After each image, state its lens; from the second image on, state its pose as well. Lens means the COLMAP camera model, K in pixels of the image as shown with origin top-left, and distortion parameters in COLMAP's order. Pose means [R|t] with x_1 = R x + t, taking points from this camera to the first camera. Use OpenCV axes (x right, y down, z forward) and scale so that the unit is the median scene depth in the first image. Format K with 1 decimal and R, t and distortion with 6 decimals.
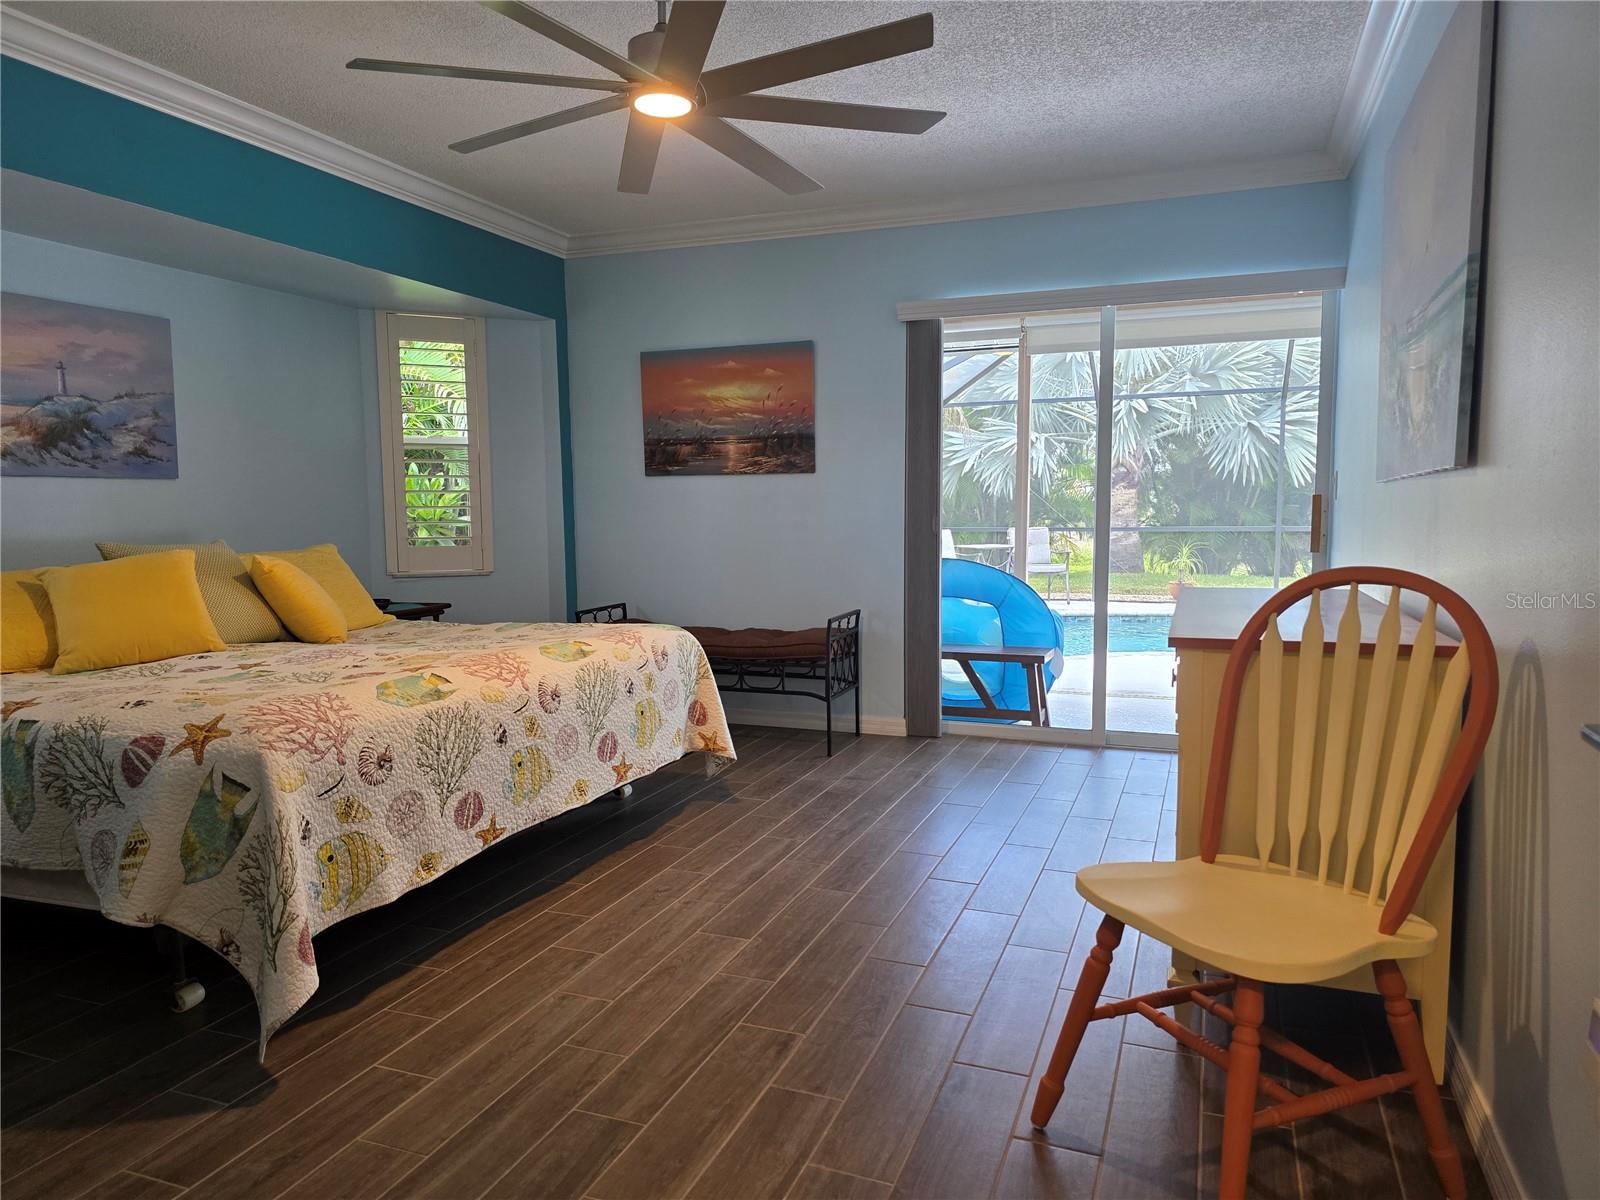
lens RADIAL K [[1076.4, 0, 795.8], [0, 1076.4, 596.1], [0, 0, 1]] dist [0.054455, -0.051293]
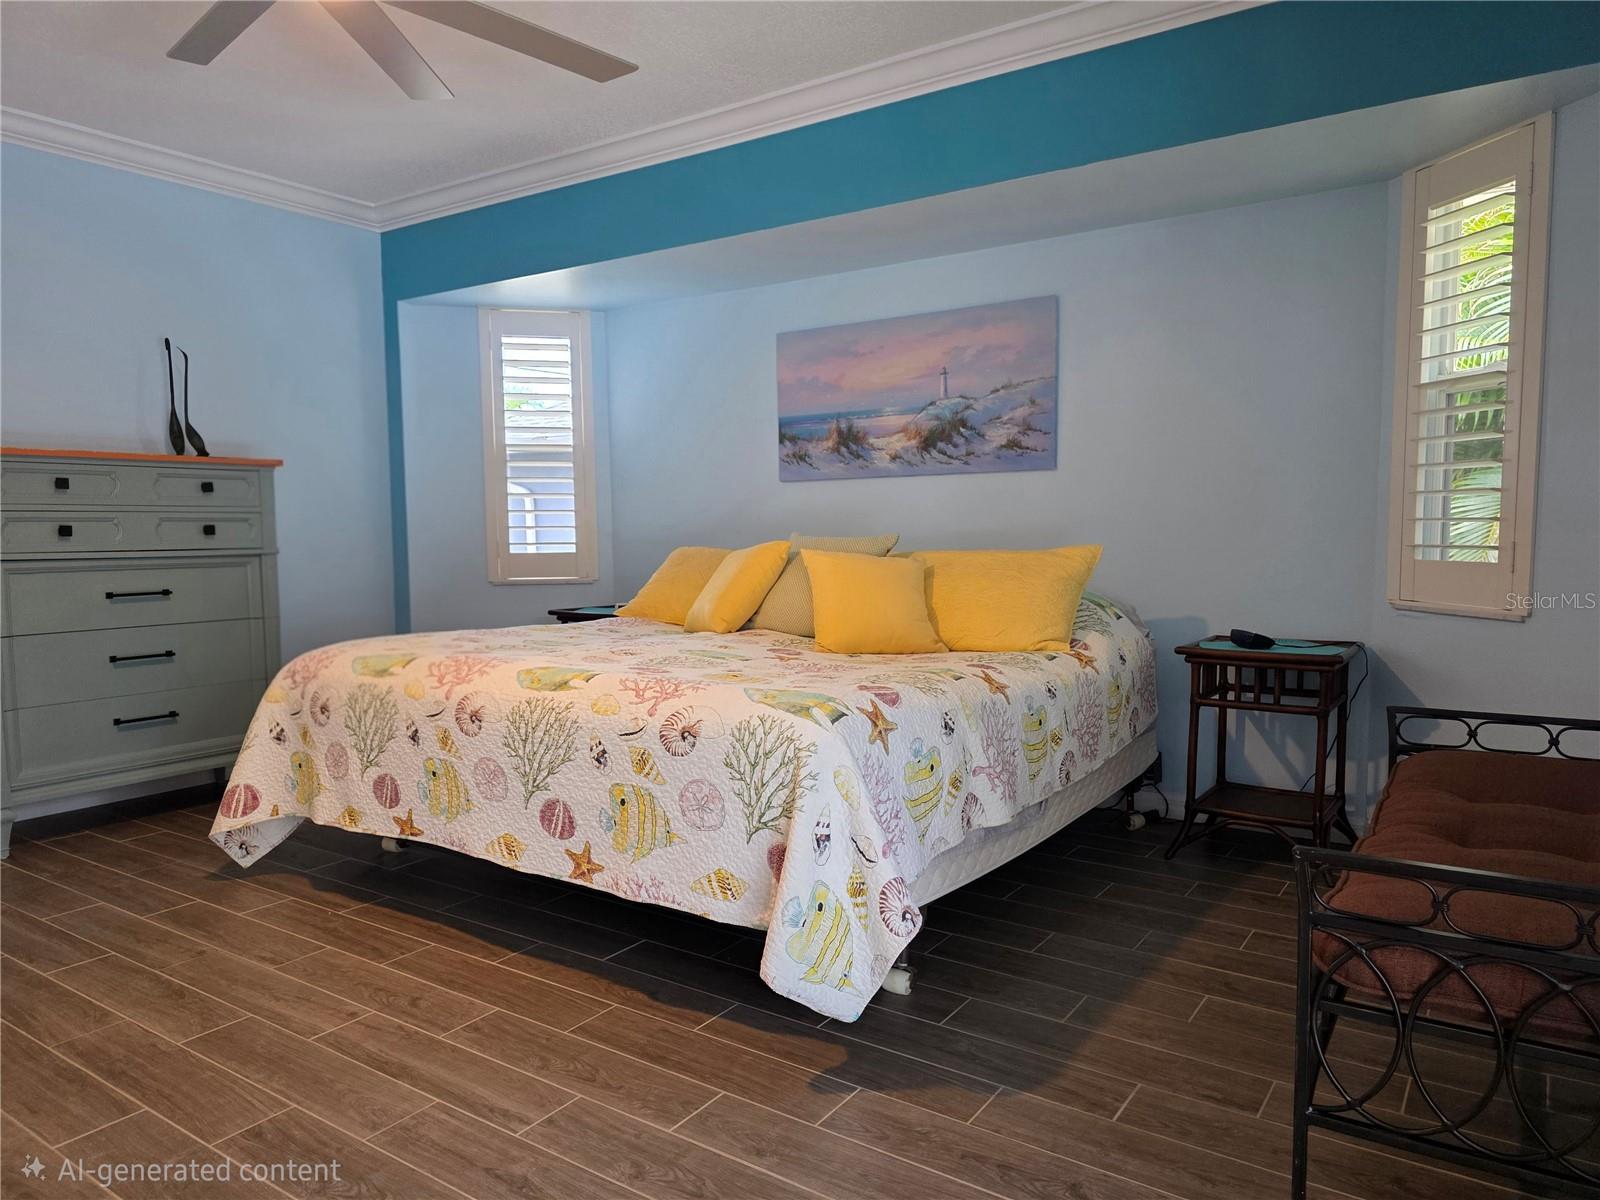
lens RADIAL K [[1076.4, 0, 793.6], [0, 1076.4, 608.5], [0, 0, 1]] dist [0.054455, -0.051293]
pose [[-0.230401, 0.084647, -0.969407, 0.496462], [-0.072312, 0.991966, 0.103803, -0.091839], [0.970405, 0.094016, -0.222429, 1.315834]]
